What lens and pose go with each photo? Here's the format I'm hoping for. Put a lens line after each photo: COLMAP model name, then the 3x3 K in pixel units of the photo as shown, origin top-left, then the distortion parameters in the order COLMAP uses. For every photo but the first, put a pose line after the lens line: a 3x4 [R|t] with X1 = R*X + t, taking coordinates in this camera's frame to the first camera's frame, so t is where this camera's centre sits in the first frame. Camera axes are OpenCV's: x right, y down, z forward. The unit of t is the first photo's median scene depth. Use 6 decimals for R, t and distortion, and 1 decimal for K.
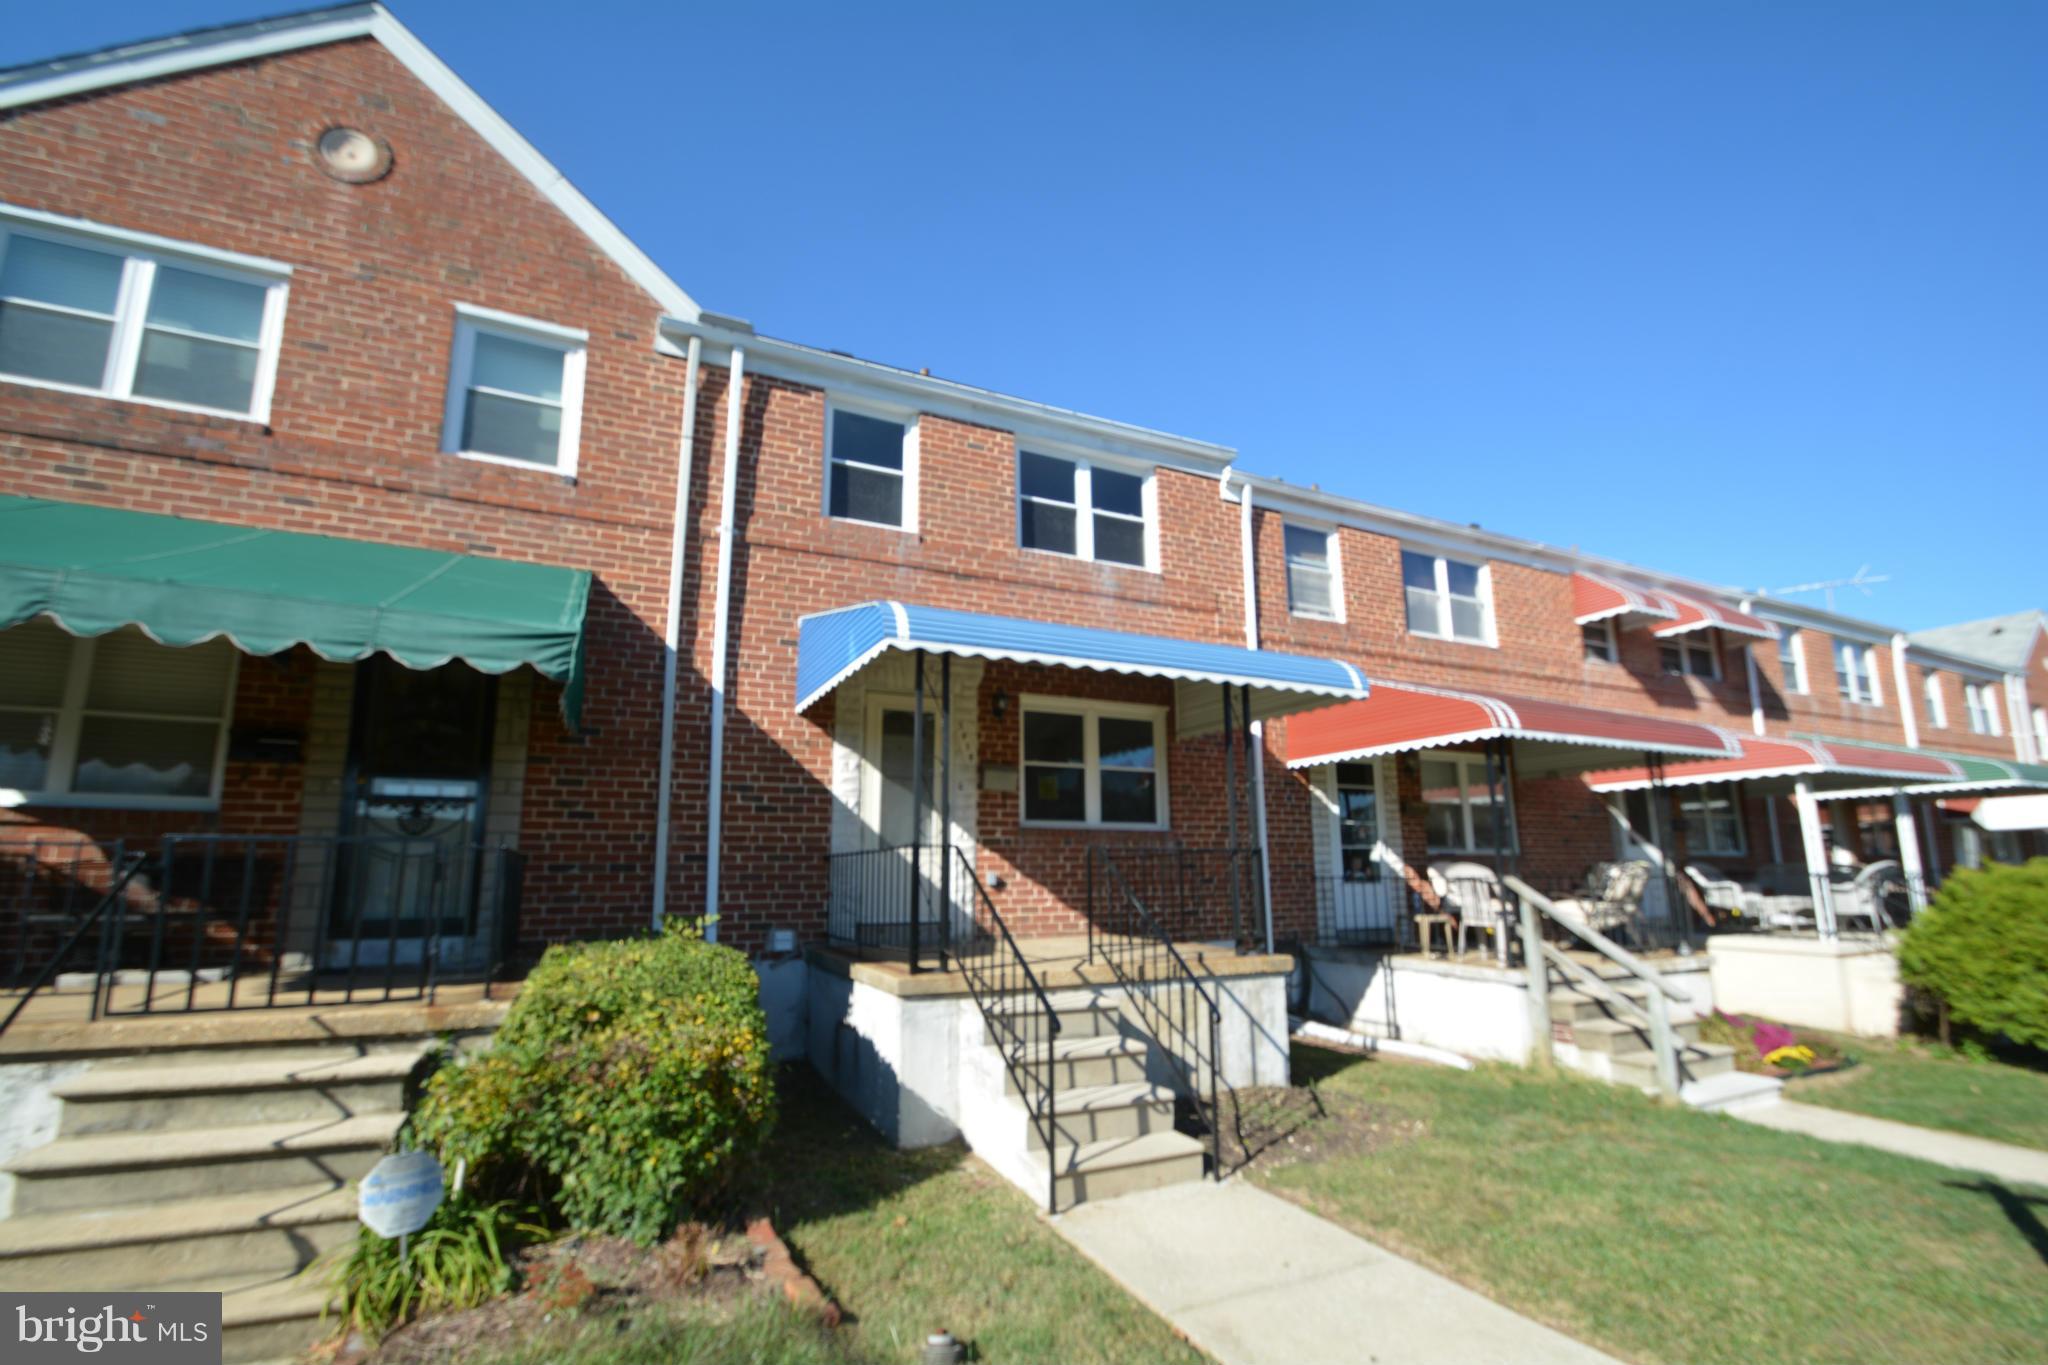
lens RADIAL K [[885.8, 0, 1009.6], [0, 885.8, 707.7], [0, 0, 1]] dist [0.011195, -0.013292]
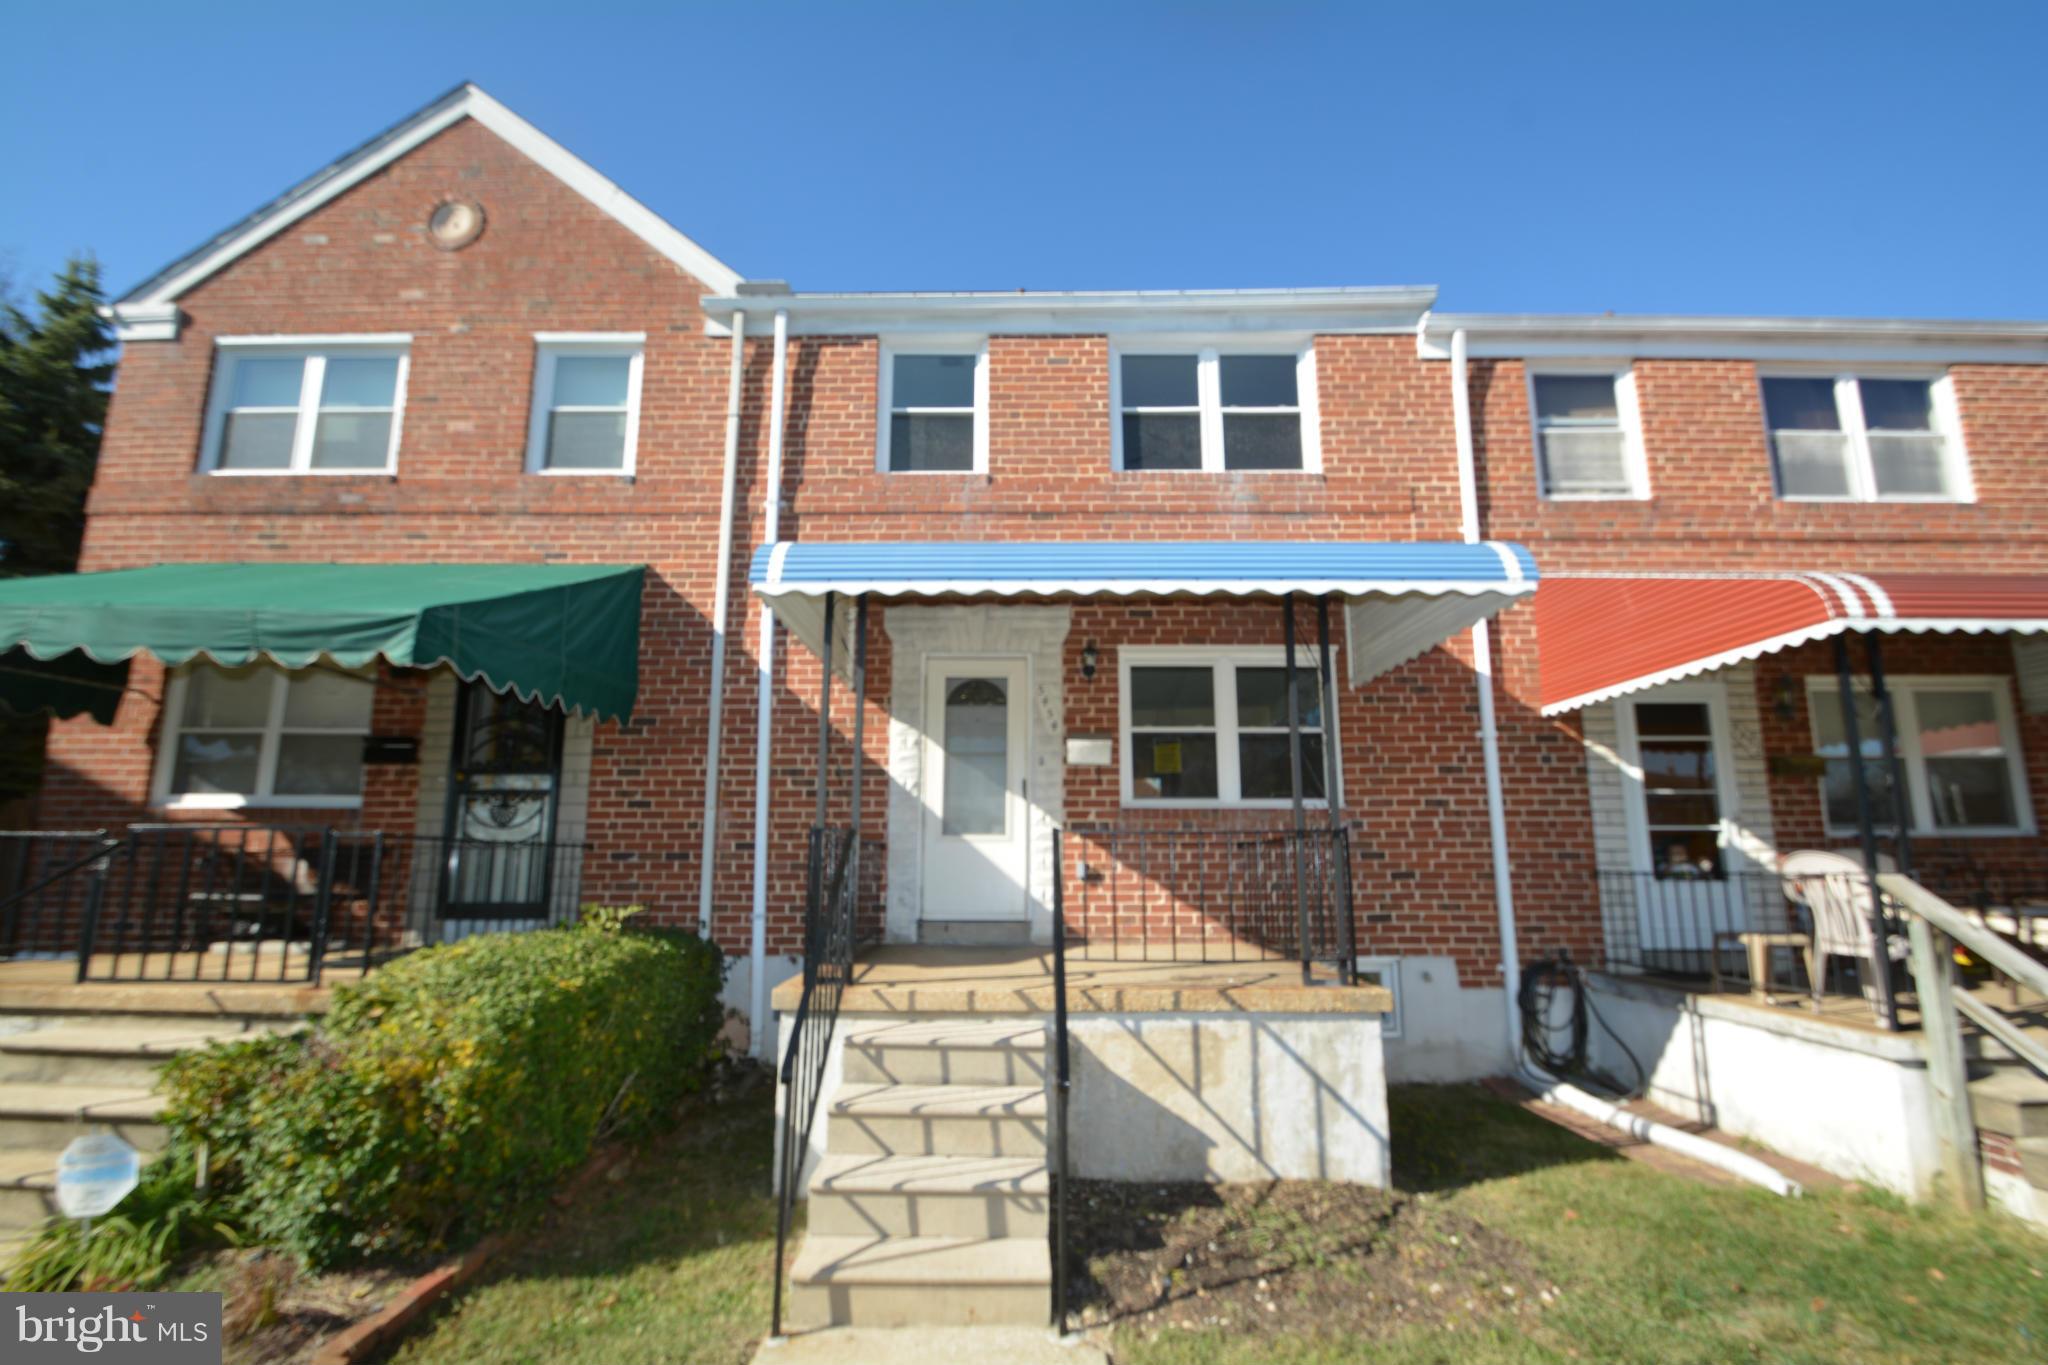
lens RADIAL K [[885.8, 0, 1009.6], [0, 885.8, 707.7], [0, 0, 1]] dist [0.011195, -0.013292]
pose [[0.900978, -0.070375, -0.428118, 0.301441], [0.074880, 0.997172, -0.006331, 0.043713], [0.427353, -0.026354, 0.903701, 0.238258]]
